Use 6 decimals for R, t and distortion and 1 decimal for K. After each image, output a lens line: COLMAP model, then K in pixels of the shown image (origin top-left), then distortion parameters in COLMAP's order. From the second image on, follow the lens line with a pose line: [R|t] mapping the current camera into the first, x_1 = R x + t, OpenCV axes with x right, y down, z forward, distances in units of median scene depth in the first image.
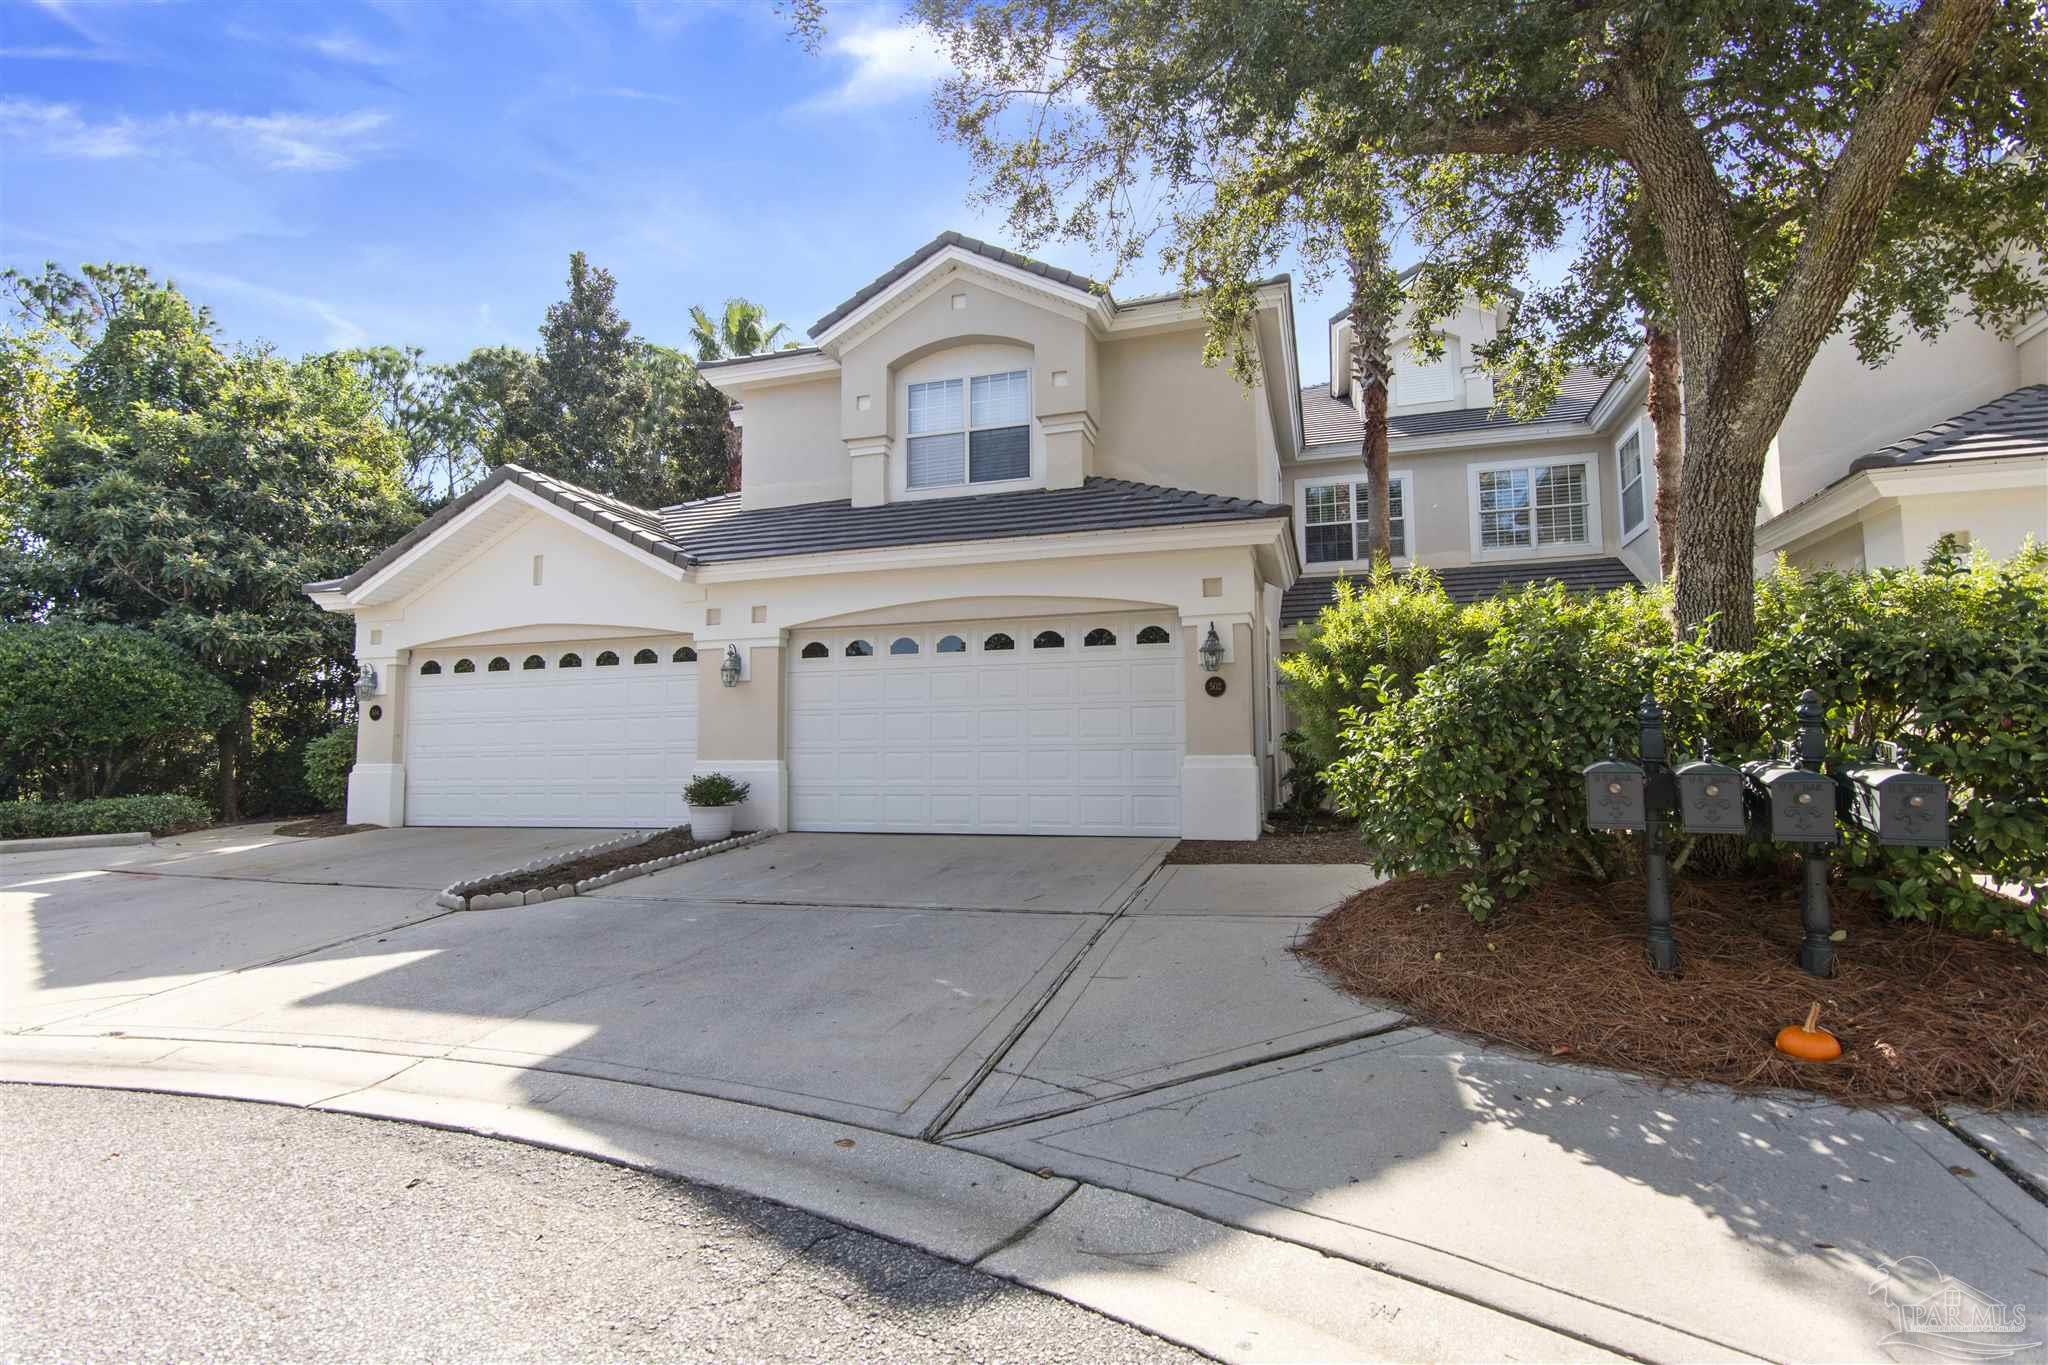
lens RADIAL K [[1000.3, 0, 1029.5], [0, 1000.3, 683.7], [0, 0, 1]] dist [0.002316, -0.000537]
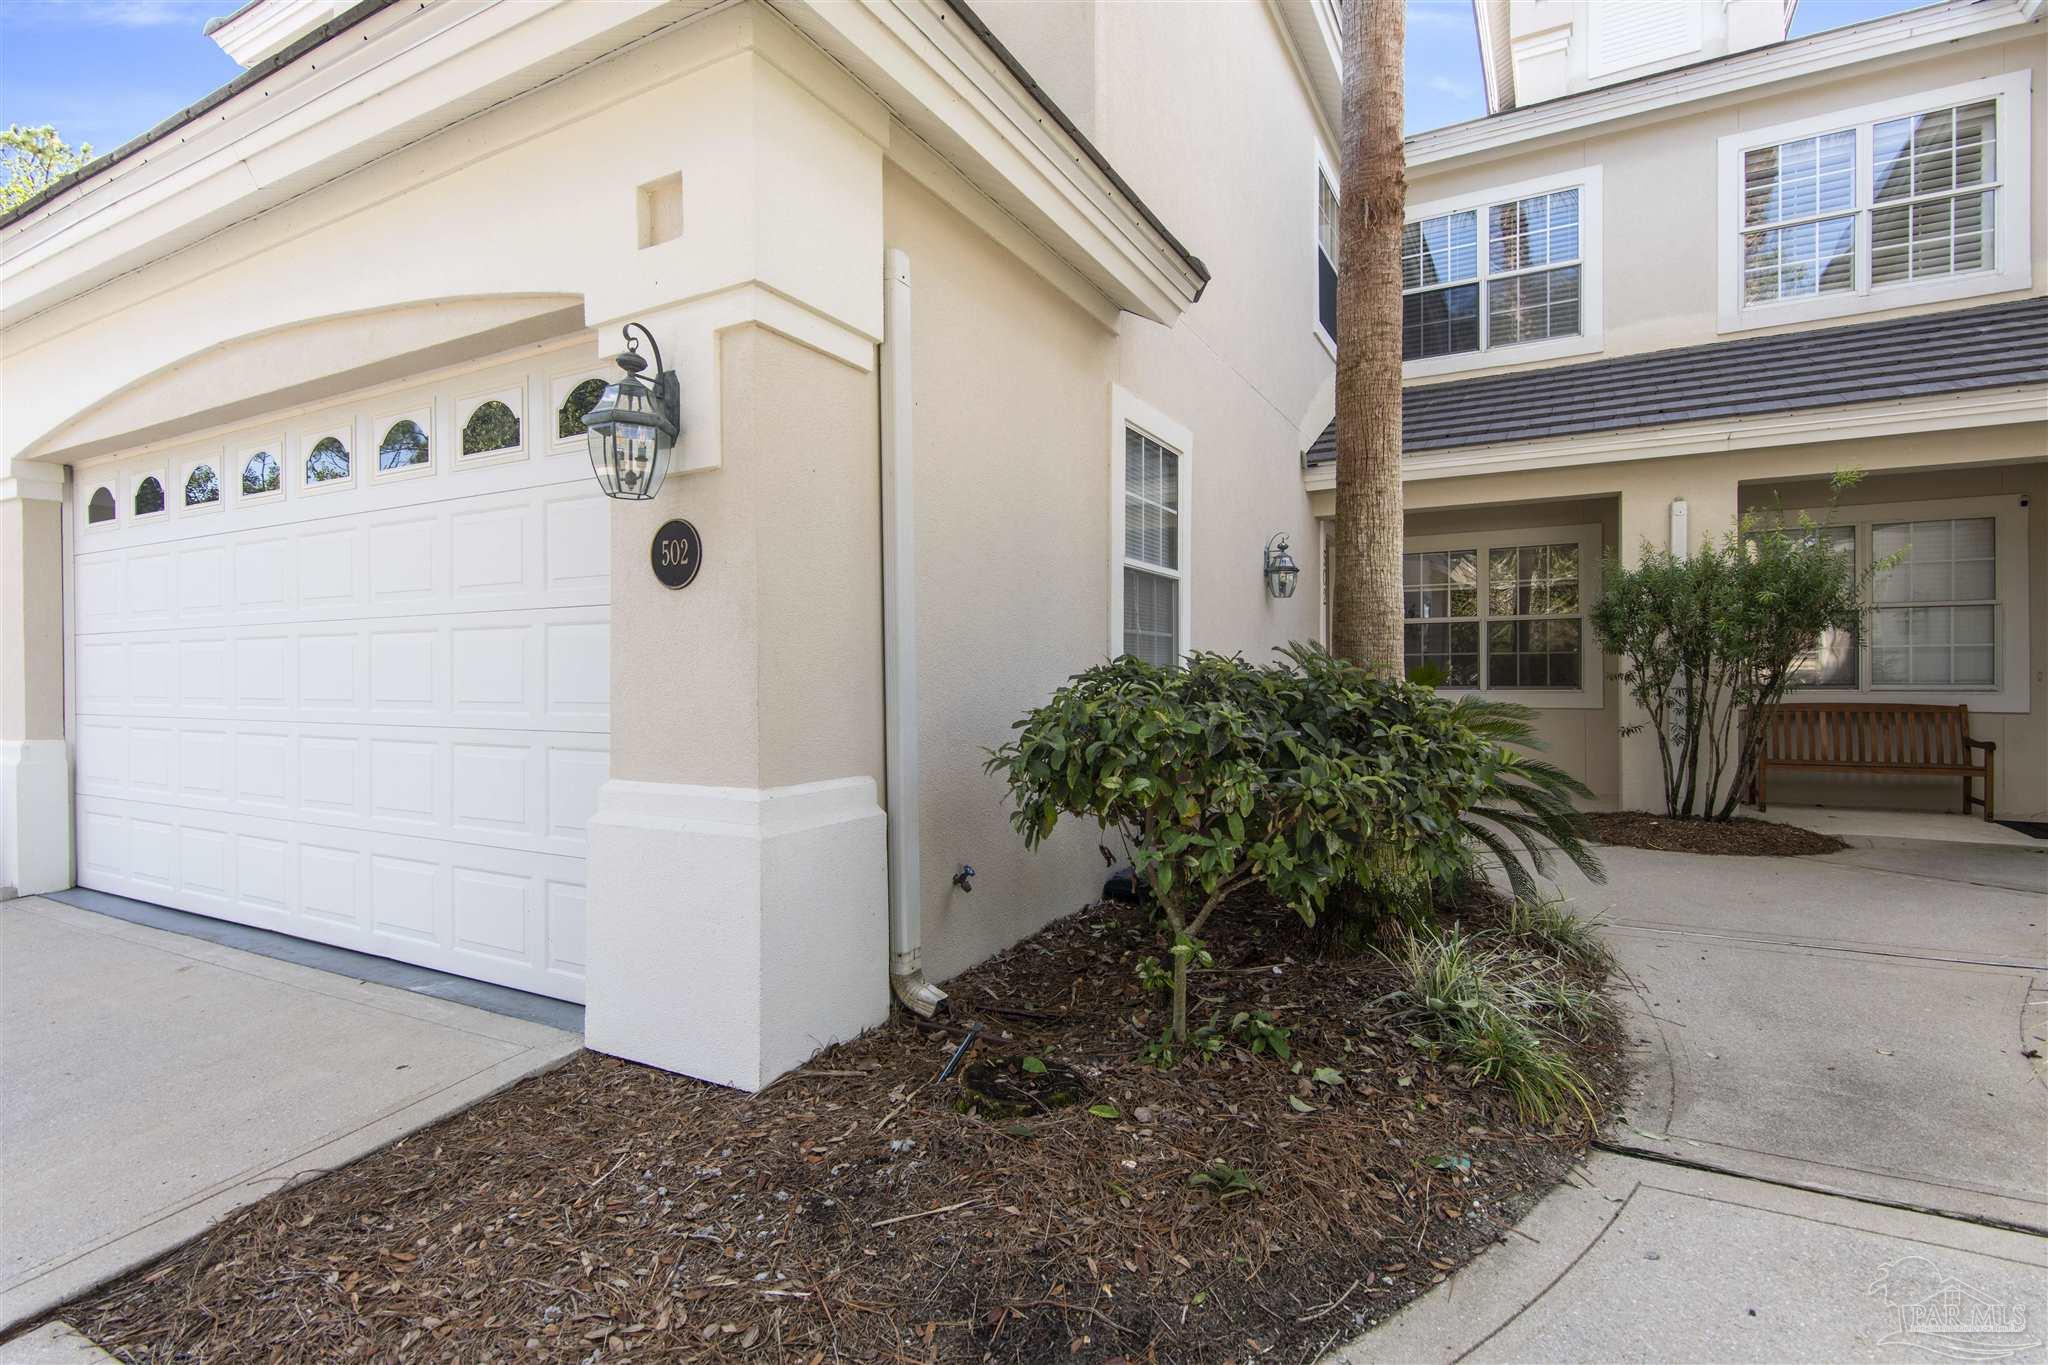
lens RADIAL K [[1000.3, 0, 1015.4], [0, 1000.3, 682.5], [0, 0, 1]] dist [0.002316, -0.000537]
pose [[0.978803, 0.003595, -0.204771, 0.197127], [0.014002, 0.996332, 0.084421, 0.009899], [0.204323, -0.085499, 0.975163, 0.415942]]
